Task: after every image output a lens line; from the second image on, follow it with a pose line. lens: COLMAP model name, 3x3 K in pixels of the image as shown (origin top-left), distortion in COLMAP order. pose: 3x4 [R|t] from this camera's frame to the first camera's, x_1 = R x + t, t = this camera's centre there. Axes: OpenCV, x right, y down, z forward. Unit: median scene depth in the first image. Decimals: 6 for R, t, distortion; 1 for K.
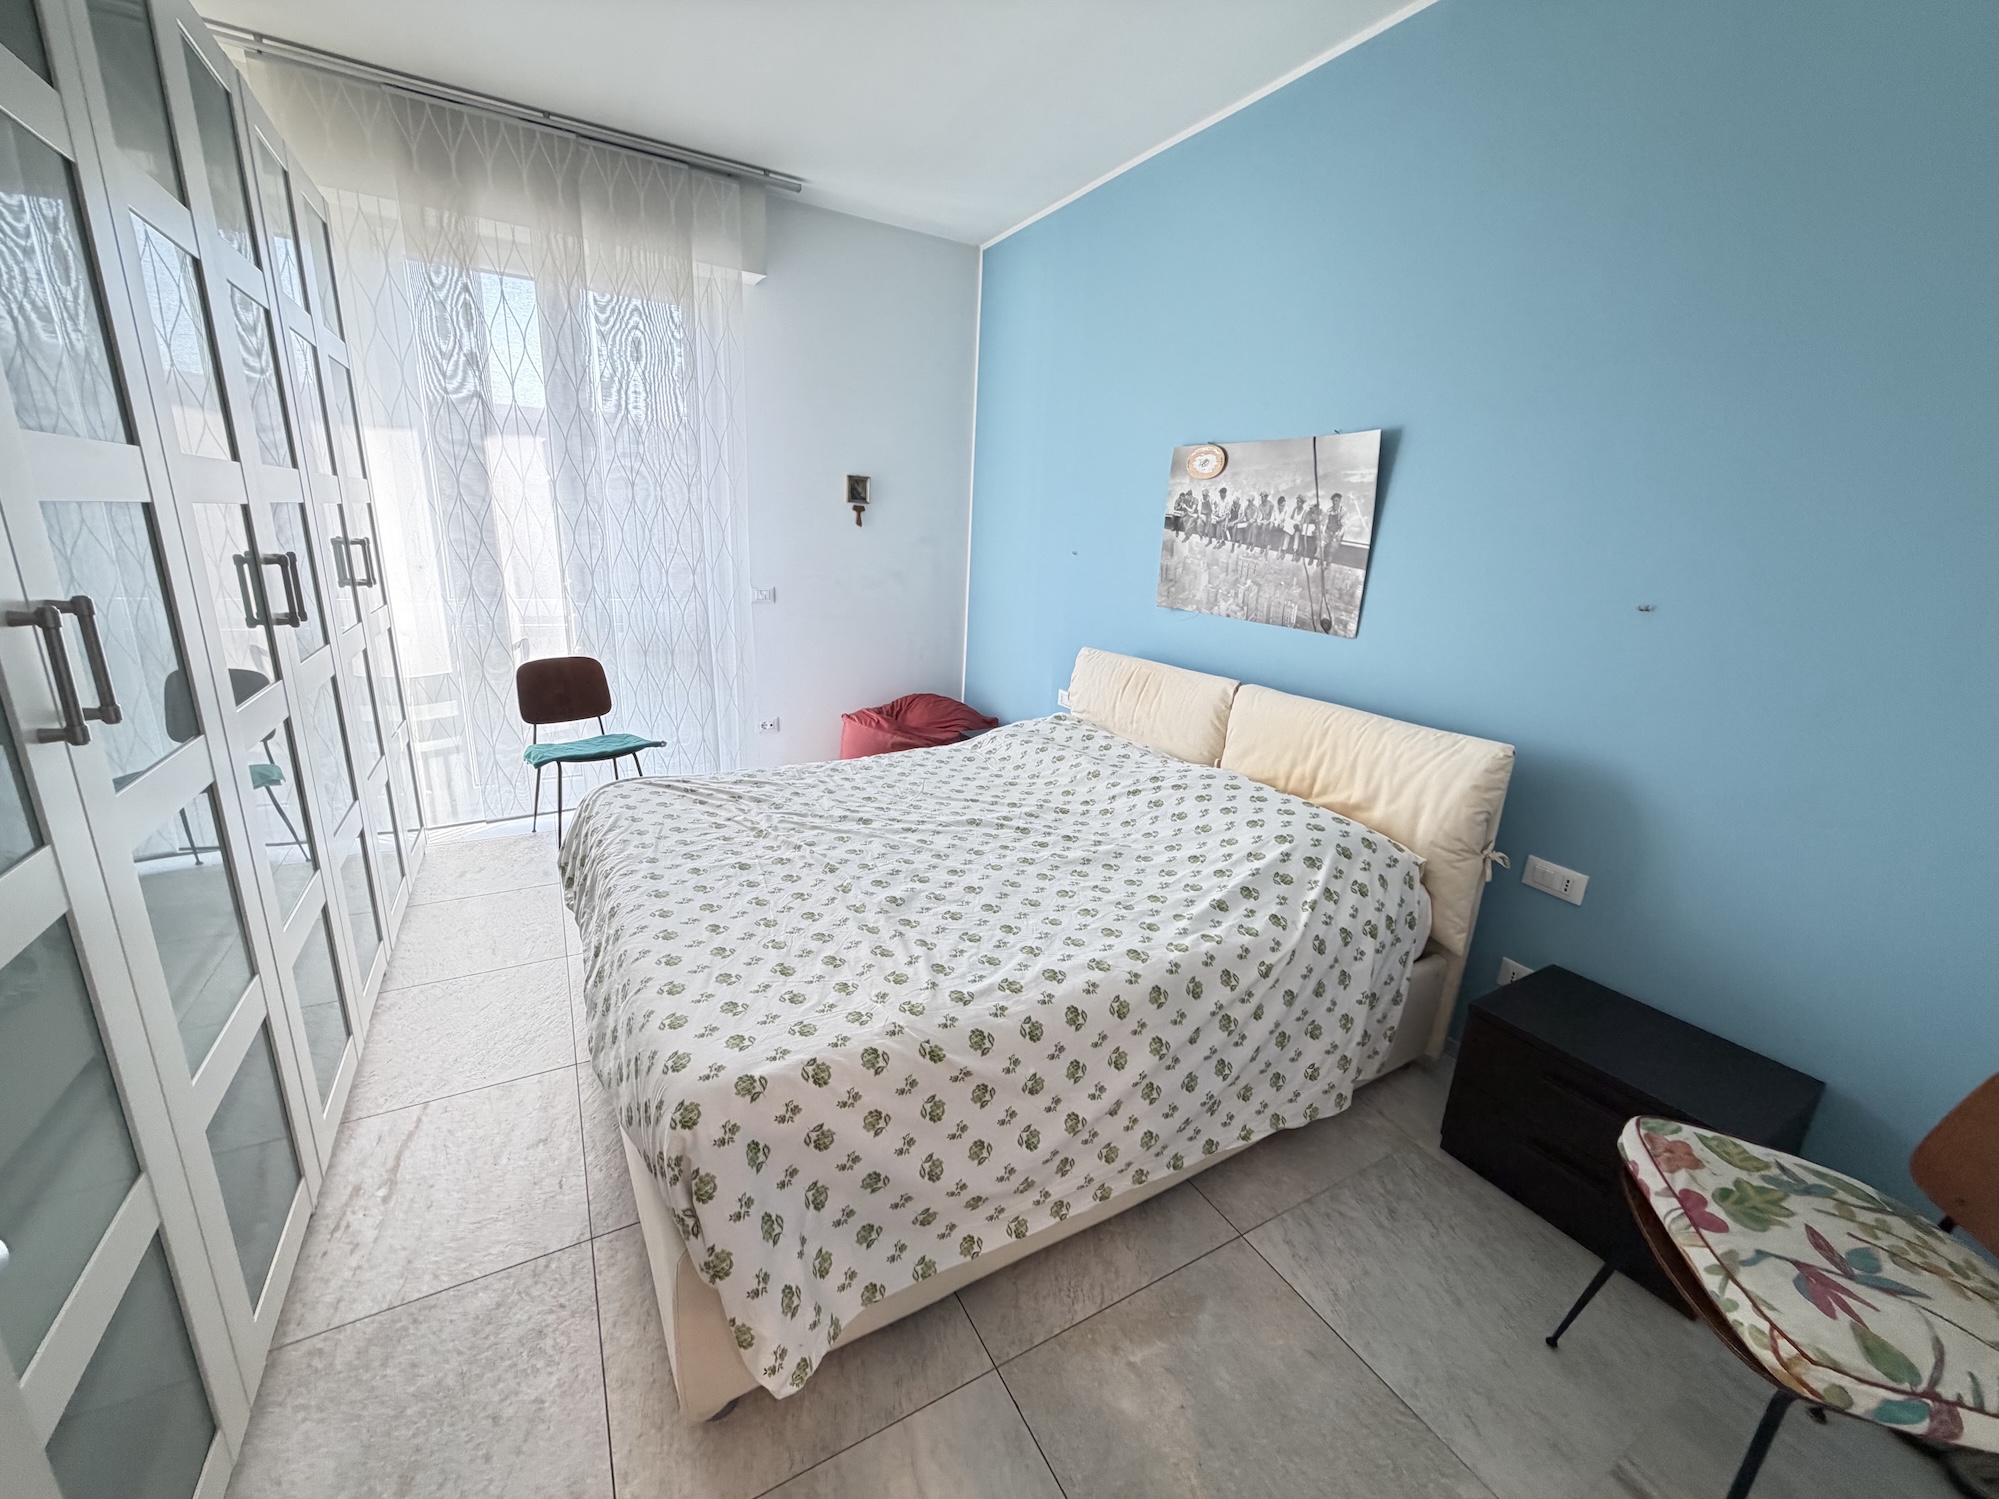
lens RADIAL K [[793.2, 0, 996.1], [0, 793.2, 750.9], [0, 0, 1]] dist [-0.000562, 0.000105]
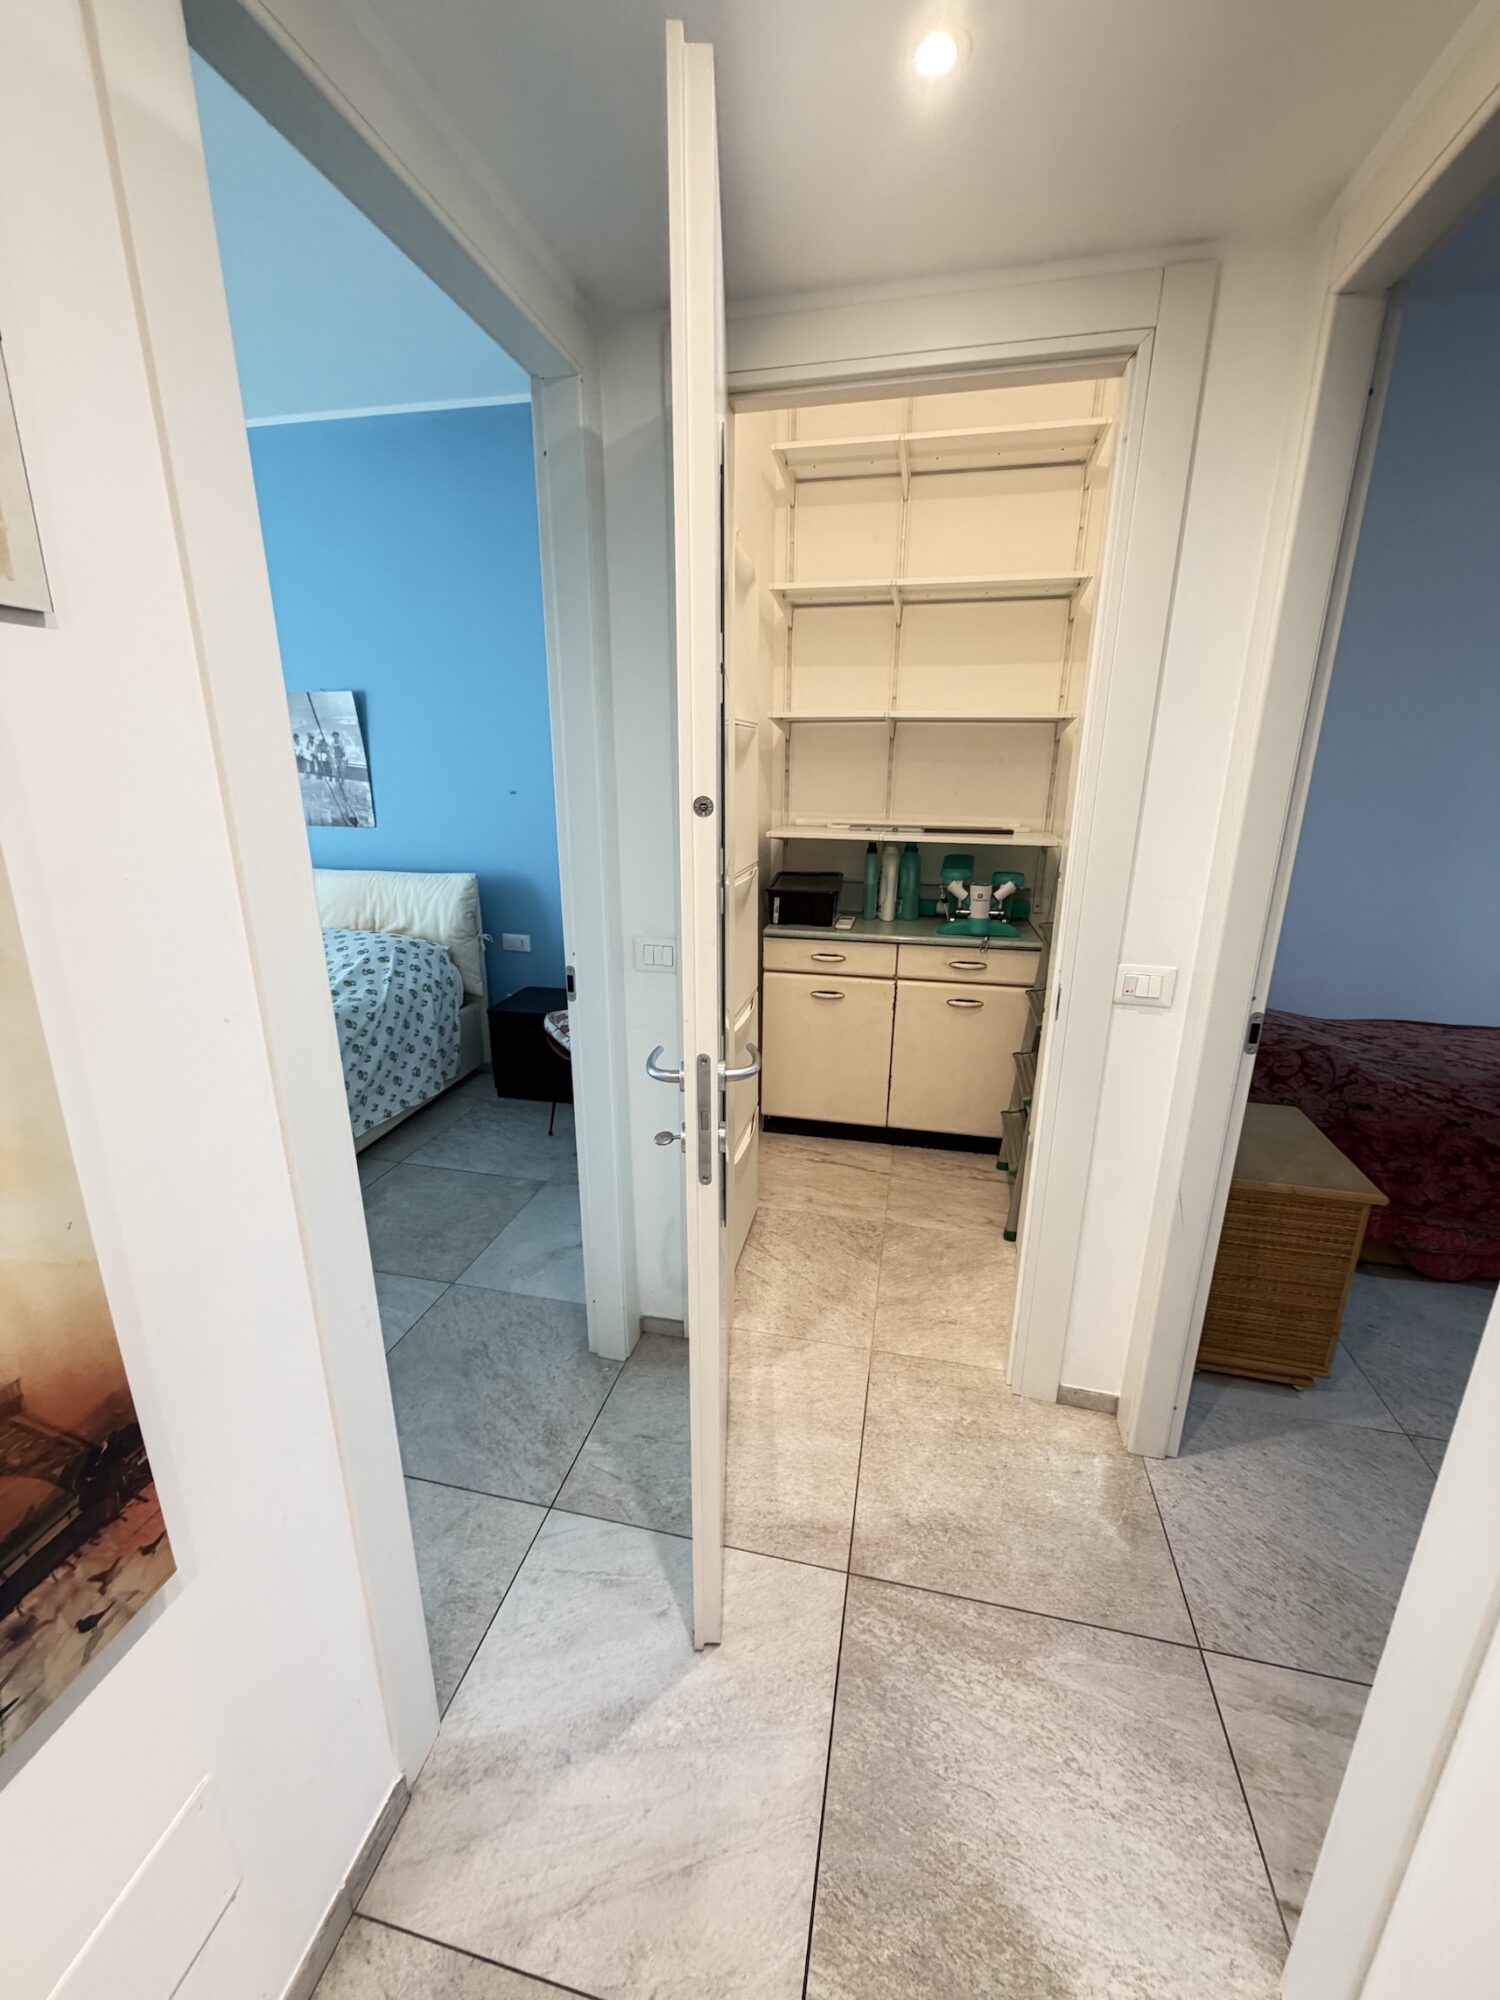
lens RADIAL K [[793.6, 0, 748.6], [0, 793.6, 994.7], [0, 0, 1]] dist [-0.000562, 0.000105]
pose [[0.670955, -0.250931, 0.697748, -0.224606], [0.226169, 0.965414, 0.129707, 0.141585], [-0.706163, 0.070782, 0.704502, -0.595624]]
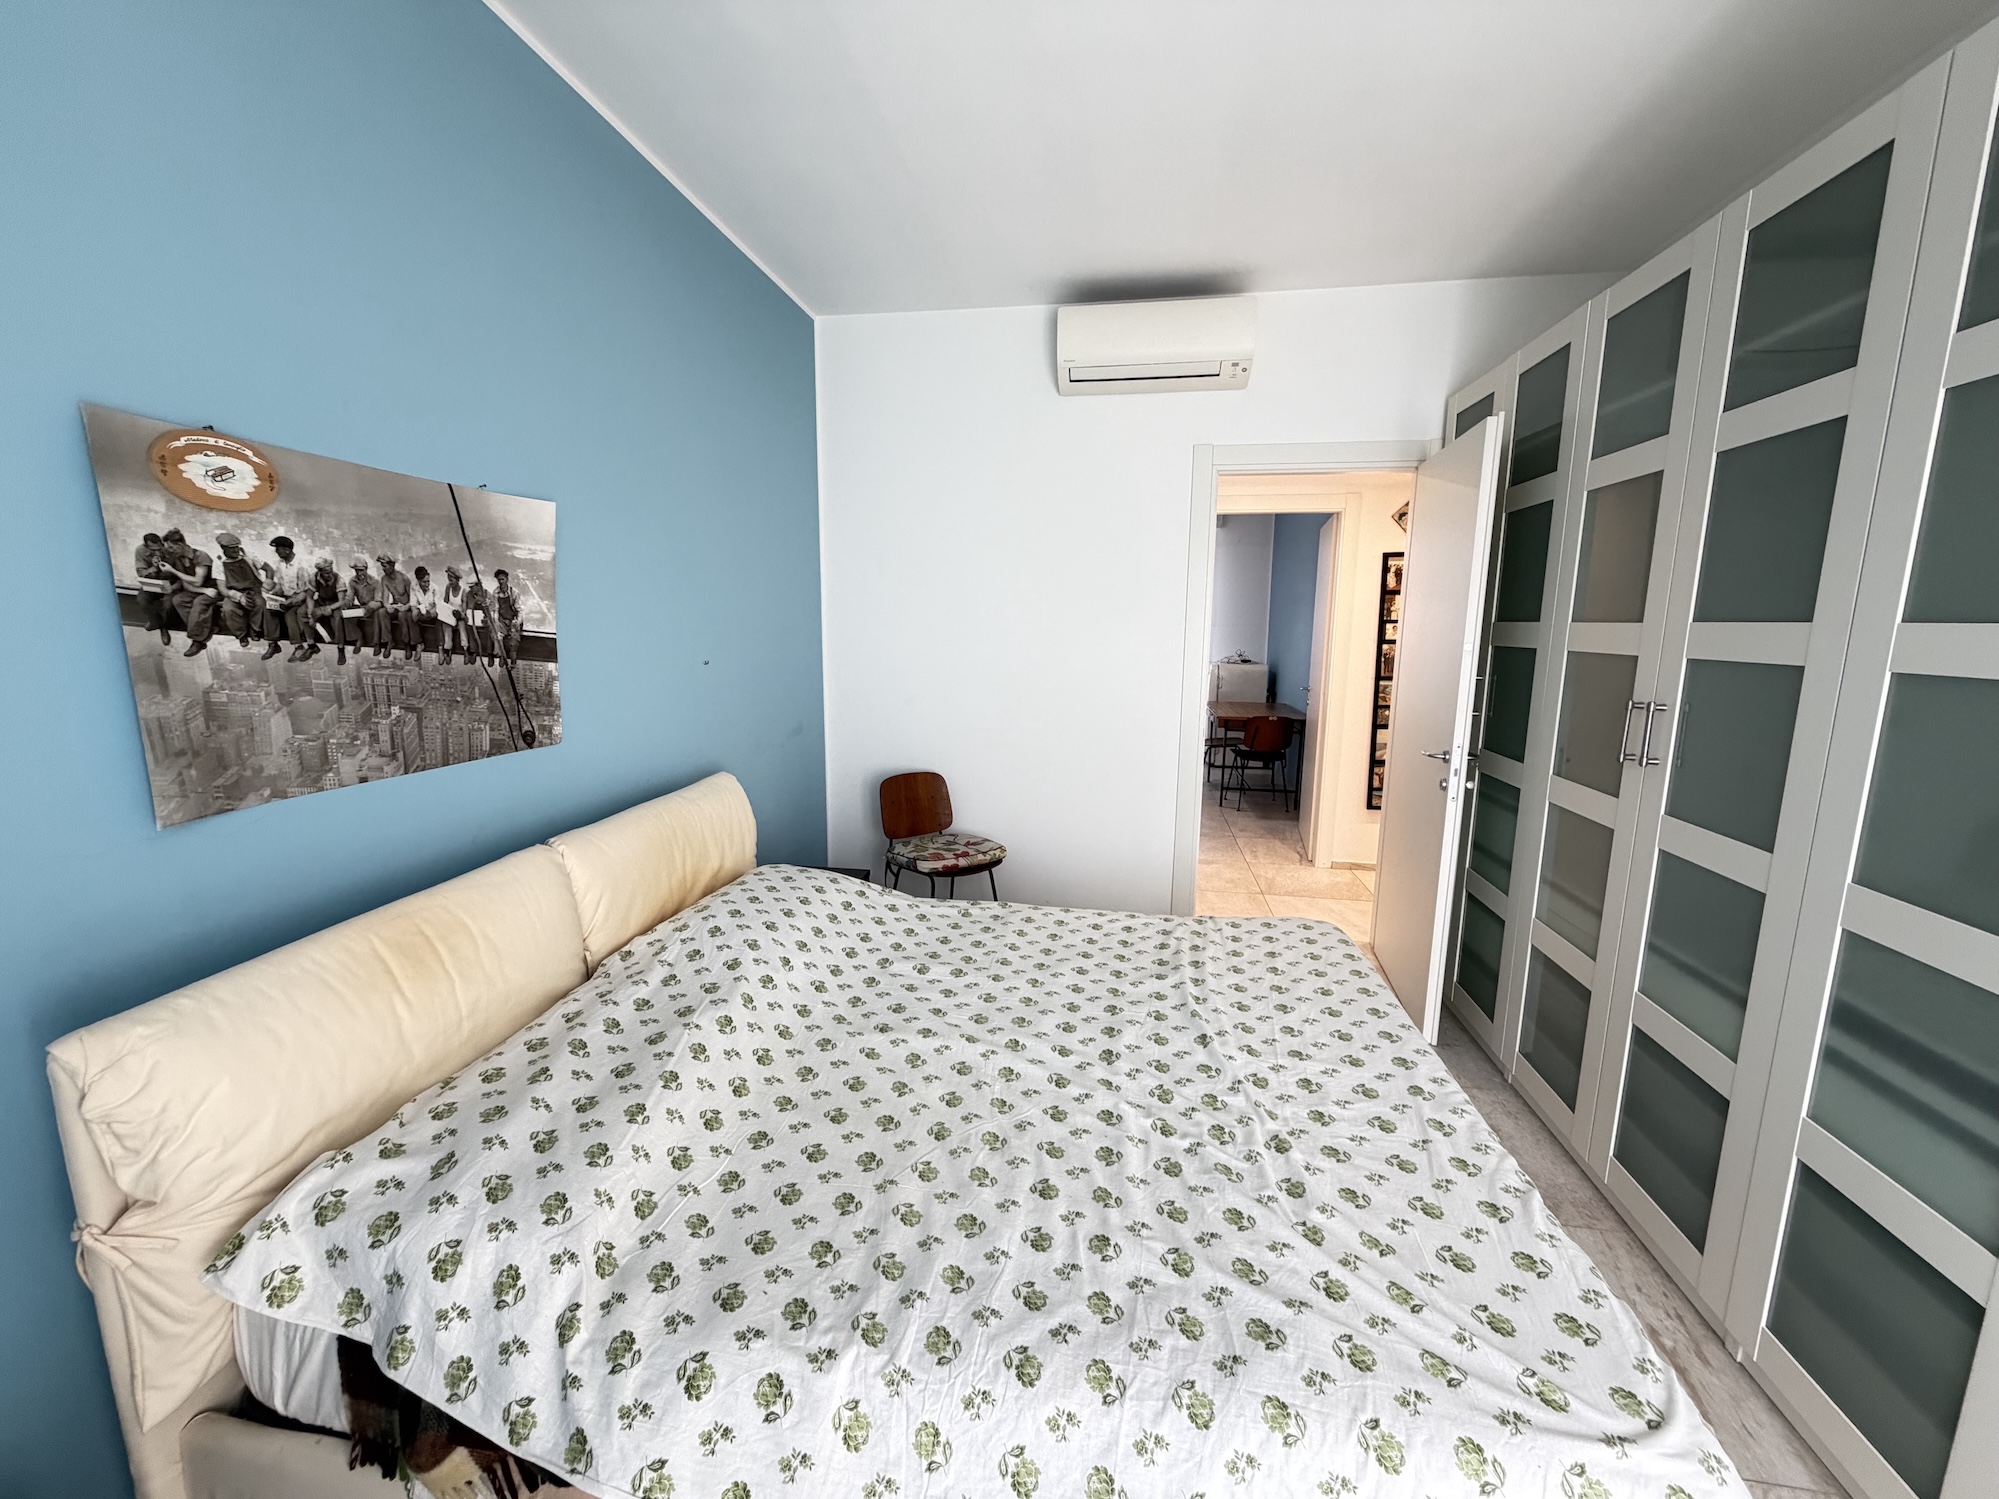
lens RADIAL K [[793.2, 0, 996.1], [0, 793.2, 750.9], [0, 0, 1]] dist [-0.000562, 0.000105]
pose [[-0.775917, -0.155757, 0.611304, -0.447712], [0.125935, 0.911288, 0.392038, -0.432071], [-0.618137, 0.381174, -0.687469, 1.382510]]
